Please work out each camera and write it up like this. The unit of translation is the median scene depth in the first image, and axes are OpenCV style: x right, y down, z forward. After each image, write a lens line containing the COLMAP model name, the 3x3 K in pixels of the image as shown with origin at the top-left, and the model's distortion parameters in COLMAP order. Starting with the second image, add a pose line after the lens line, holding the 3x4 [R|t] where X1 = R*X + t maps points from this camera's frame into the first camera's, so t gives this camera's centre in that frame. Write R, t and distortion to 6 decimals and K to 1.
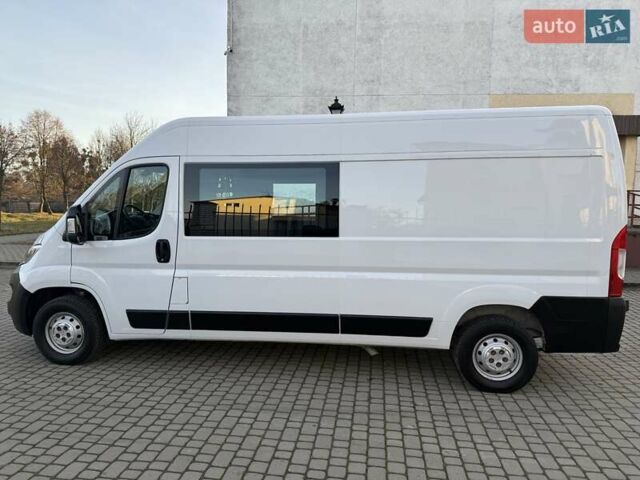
lens RADIAL K [[451.8, 0, 319.6], [0, 451.8, 239.5], [0, 0, 1]] dist [0.026667, -0.029203]
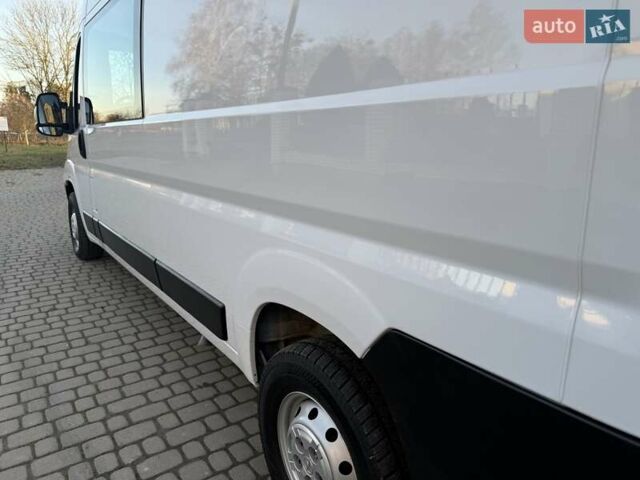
lens RADIAL K [[451.8, 0, 319.6], [0, 451.8, 239.5], [0, 0, 1]] dist [0.026667, -0.029203]
pose [[0.702887, 0.163915, -0.692158, 0.604267], [-0.076537, 0.984865, 0.155510, 0.032146], [0.707172, -0.056330, 0.704794, 0.751336]]
